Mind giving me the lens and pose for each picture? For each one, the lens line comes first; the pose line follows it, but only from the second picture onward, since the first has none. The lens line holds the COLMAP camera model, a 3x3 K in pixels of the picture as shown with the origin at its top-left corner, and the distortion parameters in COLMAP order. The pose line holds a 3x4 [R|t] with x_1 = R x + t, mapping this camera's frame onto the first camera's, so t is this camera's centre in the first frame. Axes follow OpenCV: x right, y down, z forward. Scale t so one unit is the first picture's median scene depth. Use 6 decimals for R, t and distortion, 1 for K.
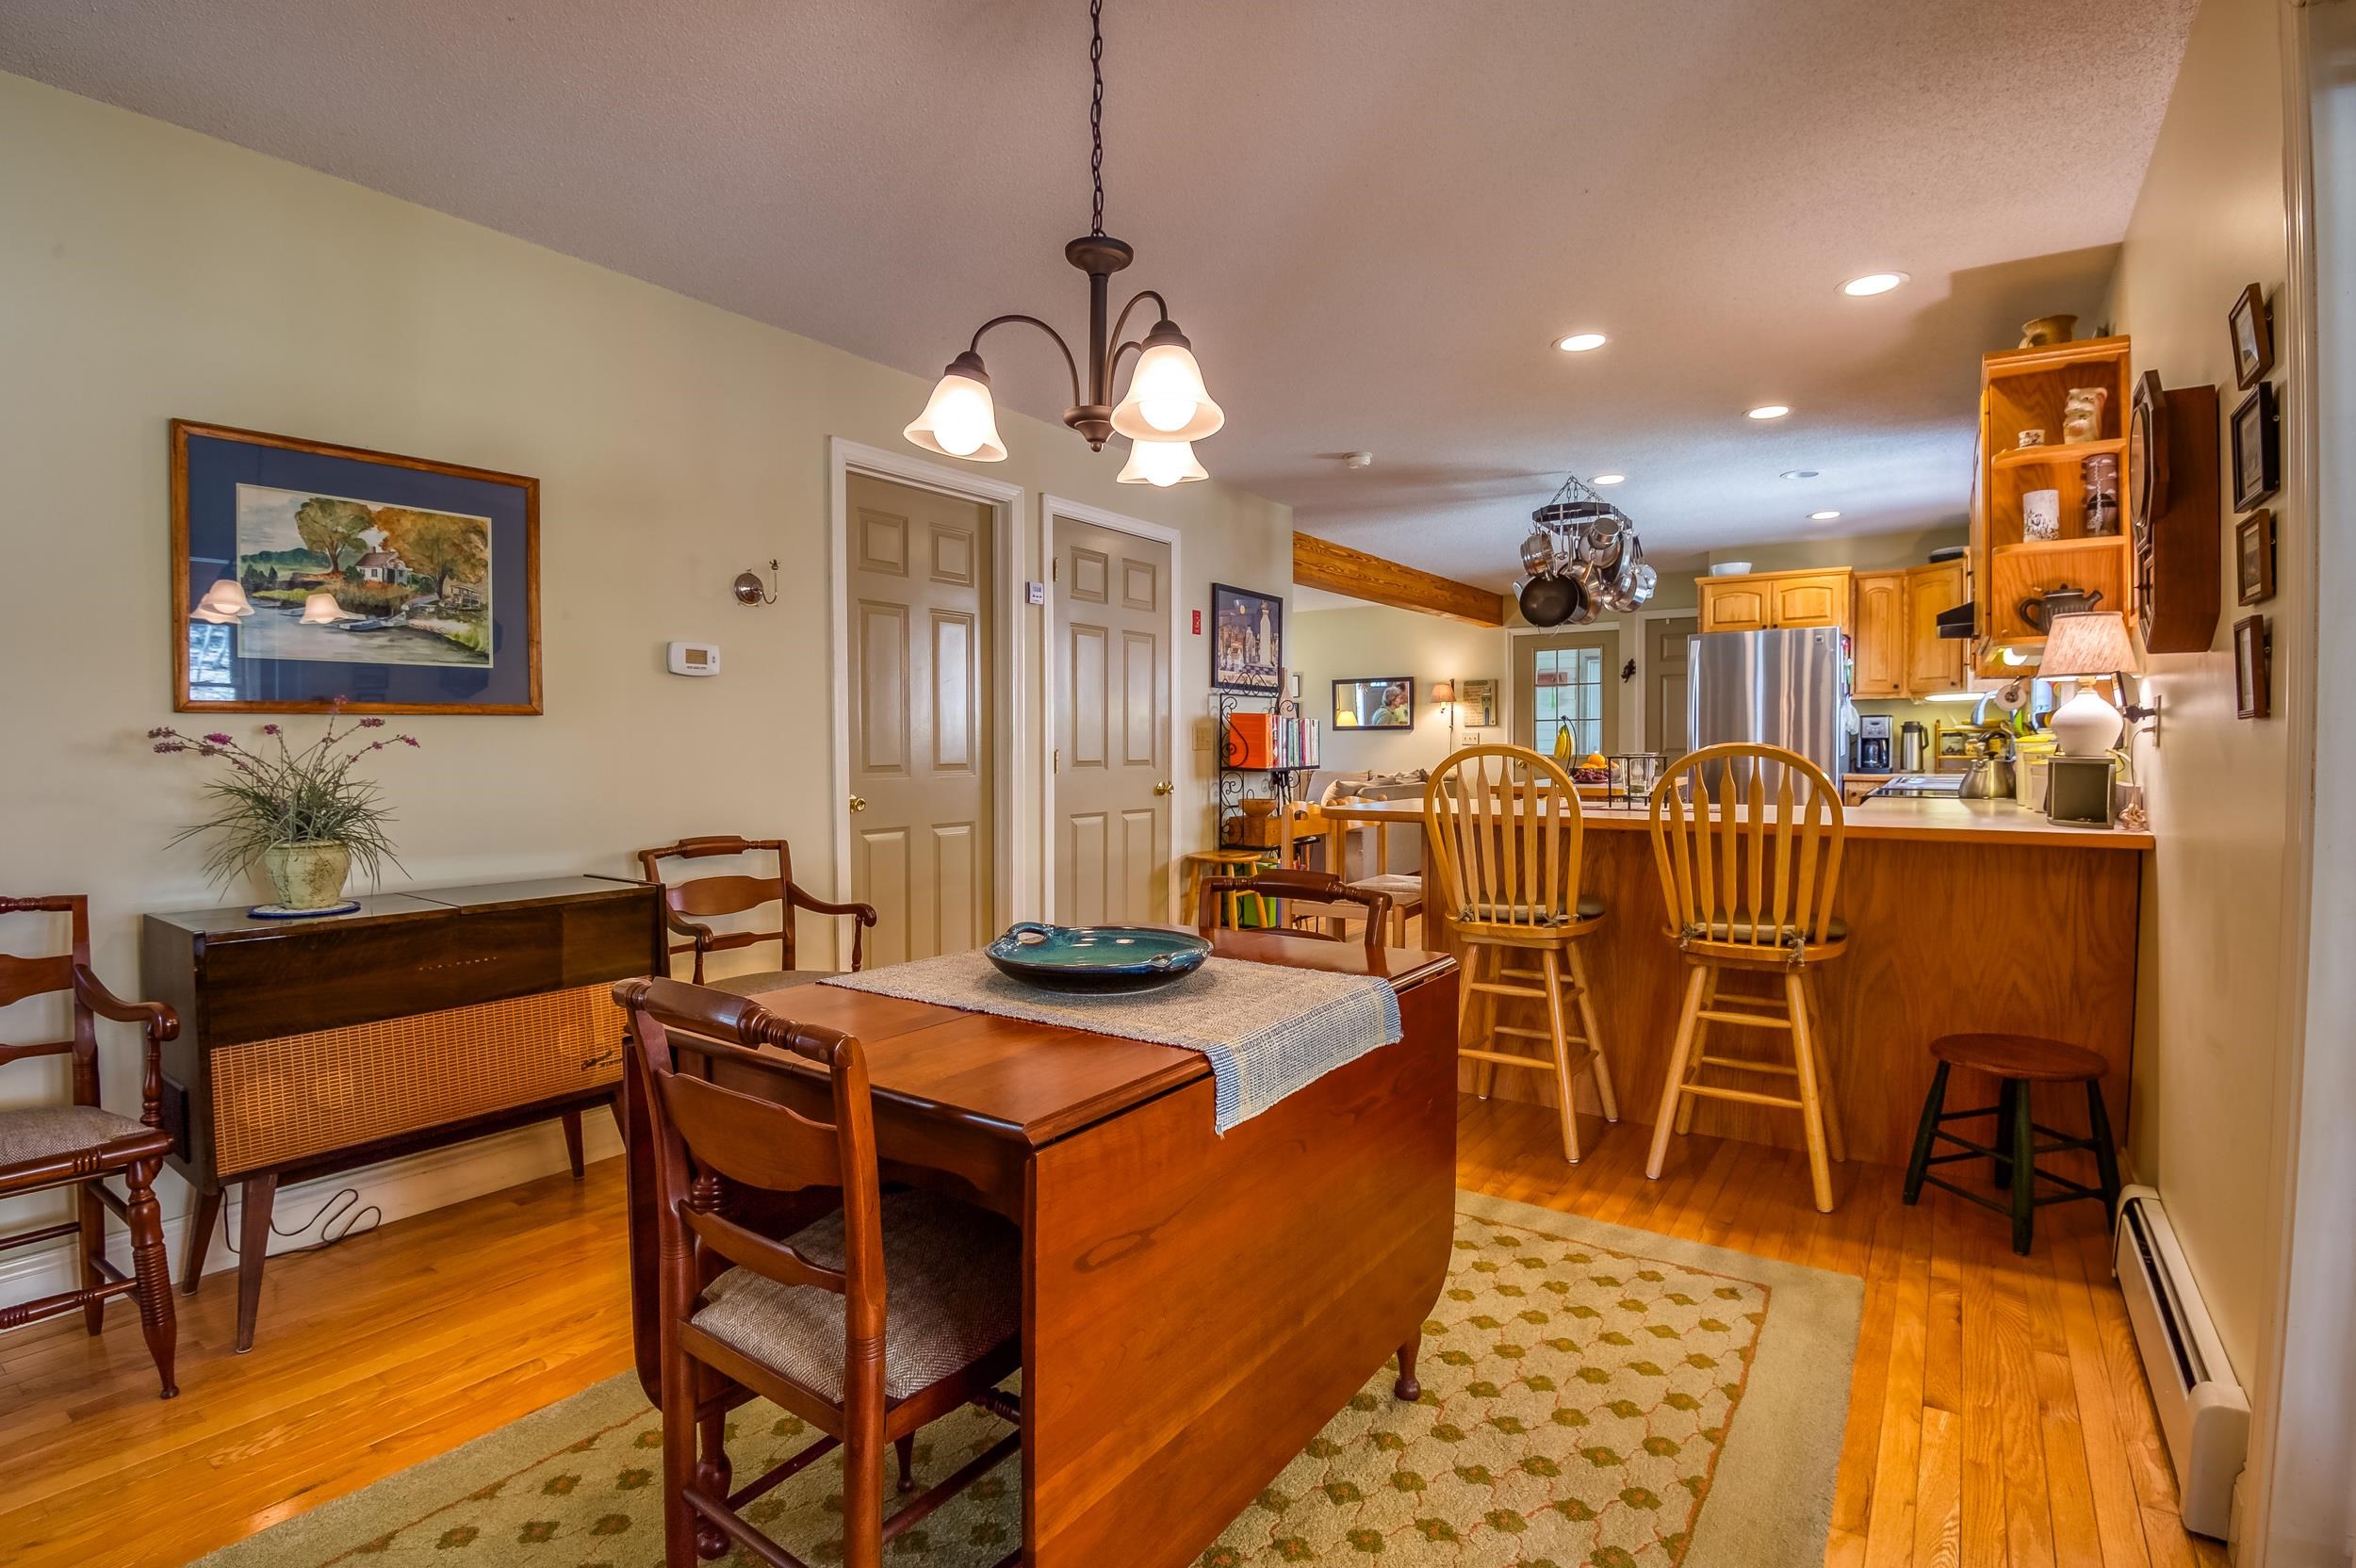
lens RADIAL K [[1117.7, 0, 1166.6], [0, 1117.7, 775.9], [0, 0, 1]] dist [-0.039699, -0.004596]
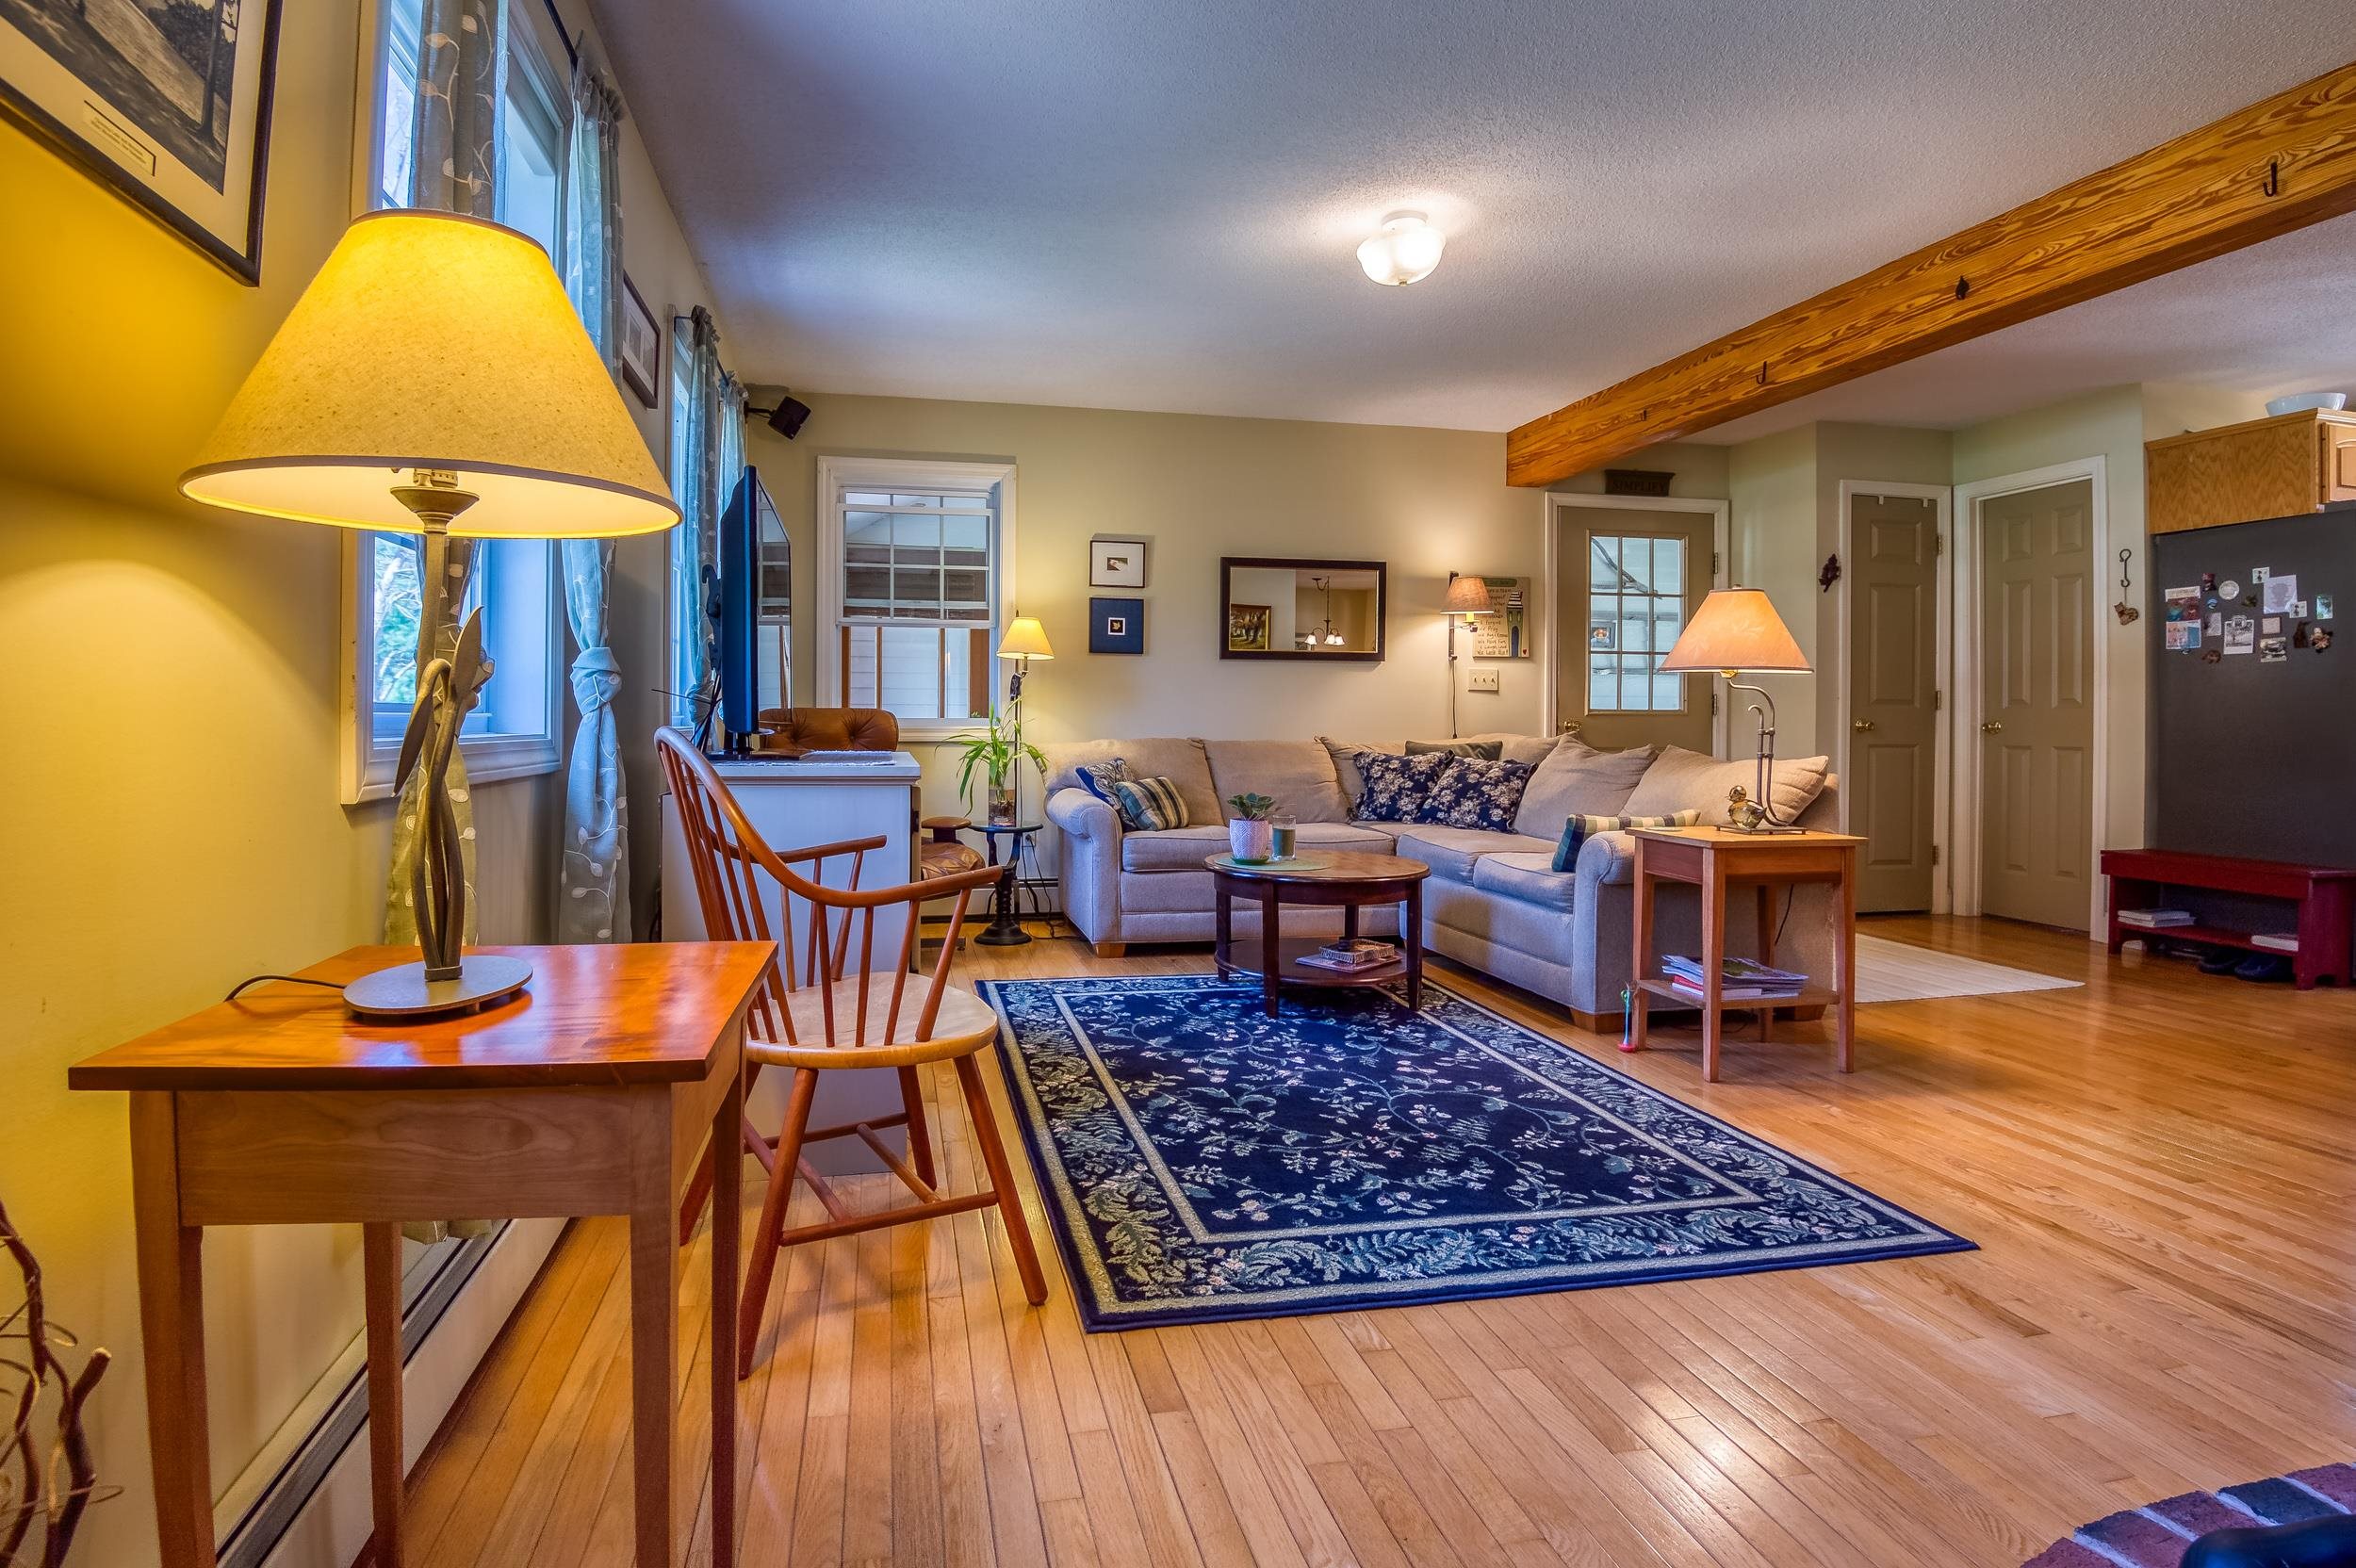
lens RADIAL K [[1117.7, 0, 1026.4], [0, 1117.7, 770.8], [0, 0, 1]] dist [-0.039699, -0.004596]
pose [[0.711602, -0.009602, 0.702517, -0.435109], [0.014036, 0.999901, -0.000551, 0.013543], [-0.702442, 0.010253, 0.711667, 1.169263]]
